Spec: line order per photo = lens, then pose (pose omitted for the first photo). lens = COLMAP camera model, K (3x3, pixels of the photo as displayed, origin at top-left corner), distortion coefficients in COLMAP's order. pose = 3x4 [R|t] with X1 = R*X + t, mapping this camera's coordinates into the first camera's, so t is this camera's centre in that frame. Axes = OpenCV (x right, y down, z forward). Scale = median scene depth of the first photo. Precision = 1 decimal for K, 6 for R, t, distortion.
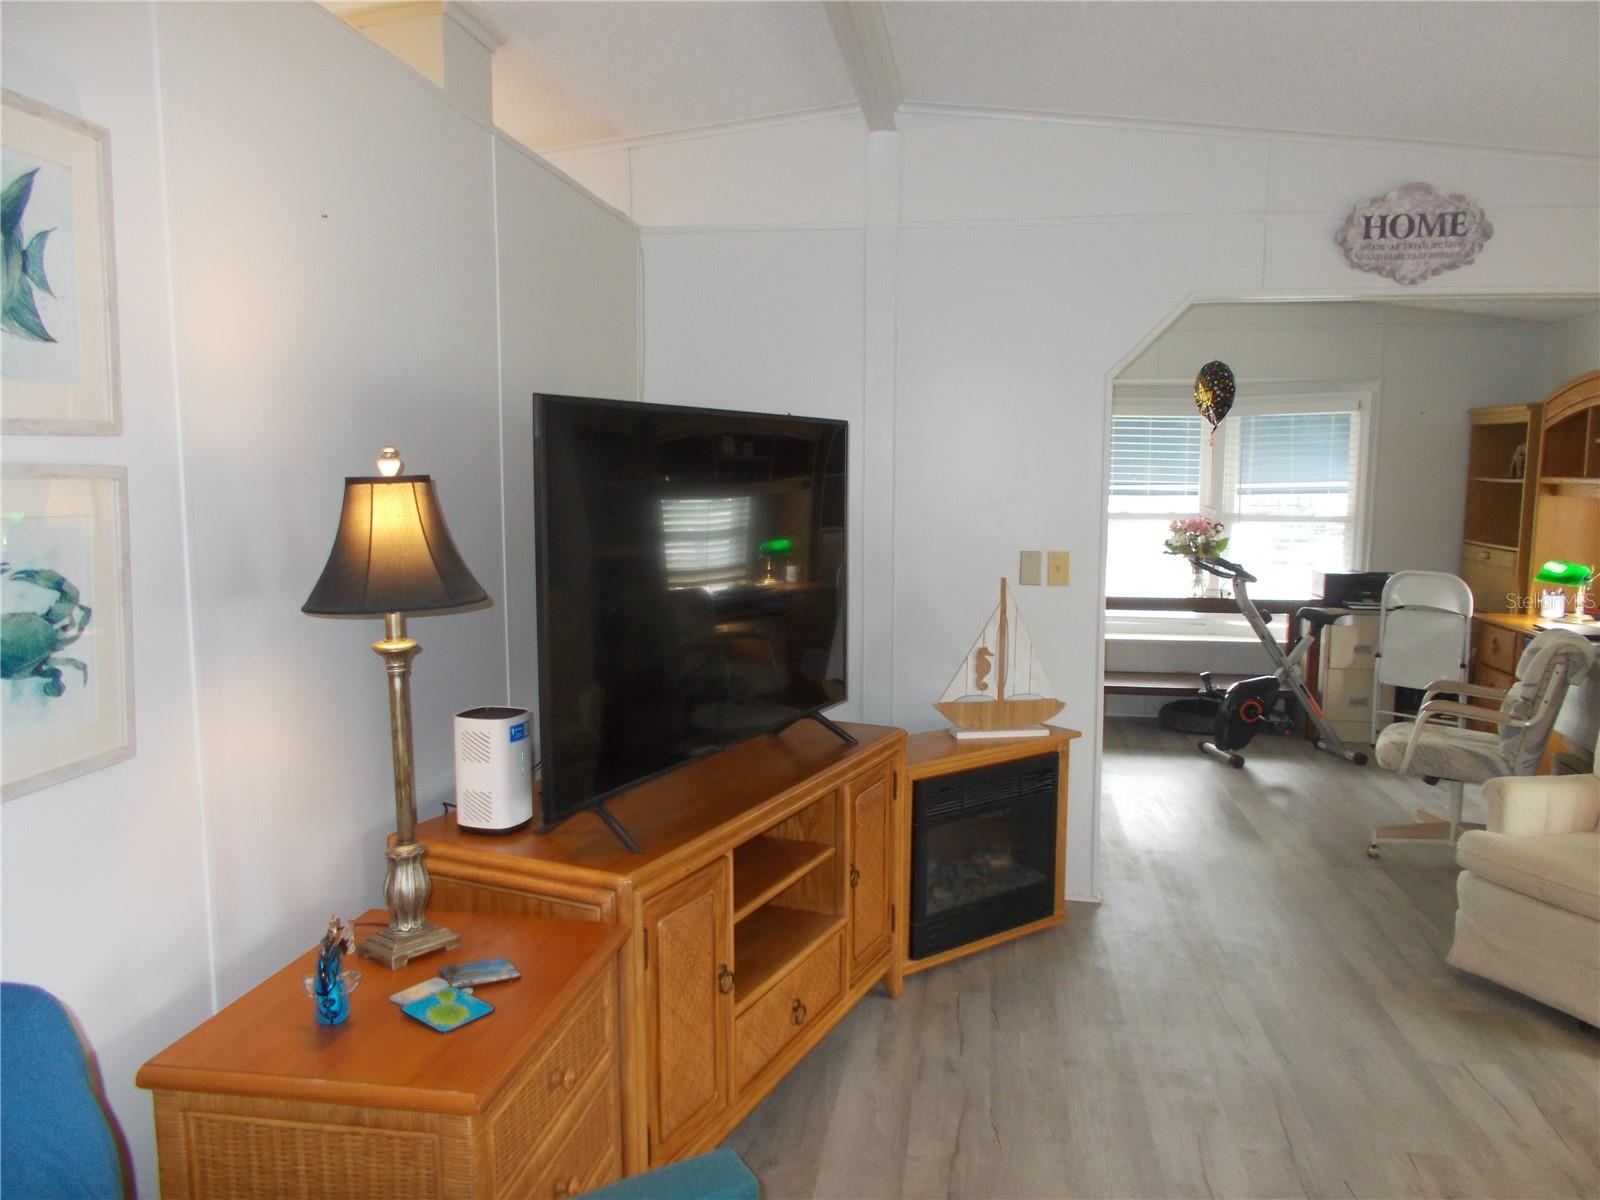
lens RADIAL K [[1214.2, 0, 804.8], [0, 1214.2, 602.8], [0, 0, 1]] dist [-0.005825, 0.002336]
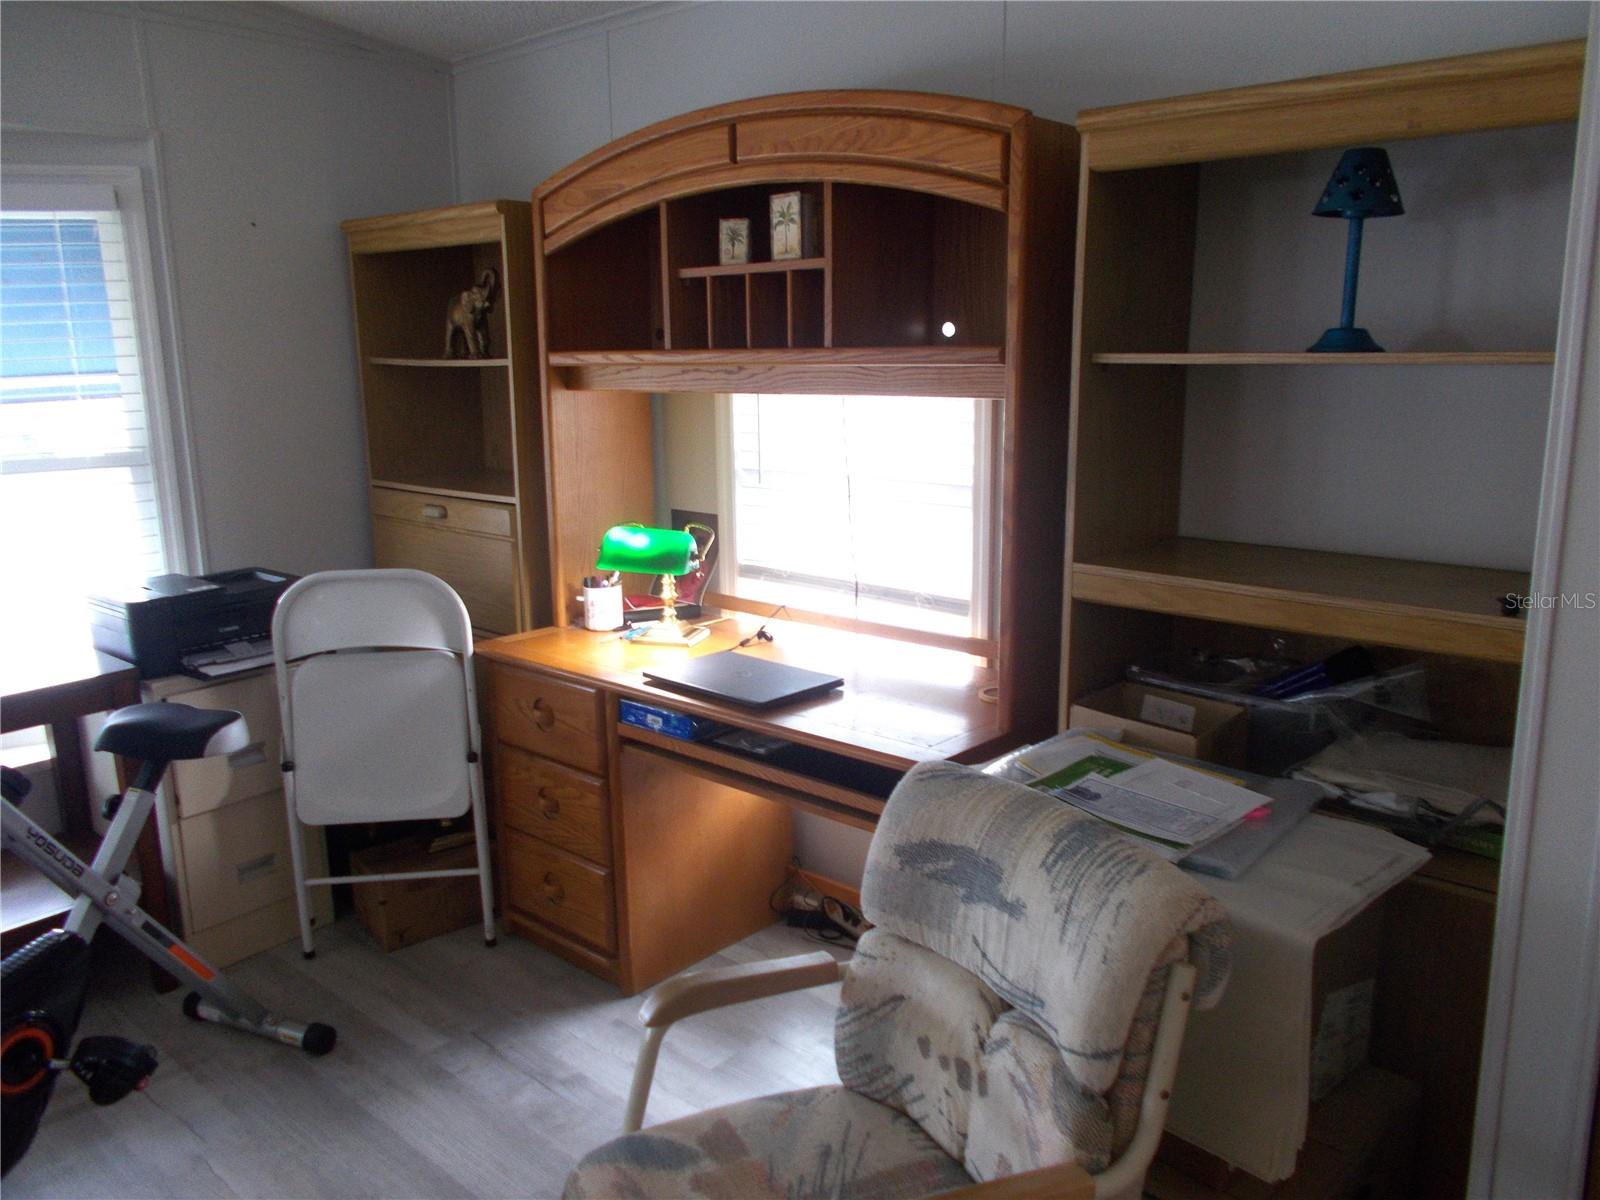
lens RADIAL K [[1214.2, 0, 806.2], [0, 1214.2, 606.2], [0, 0, 1]] dist [-0.005825, 0.002336]
pose [[0.539895, -0.189299, 0.820170, 0.235366], [0.111630, 0.981879, 0.153139, -0.066049], [-0.834297, 0.008876, 0.551243, 0.634291]]
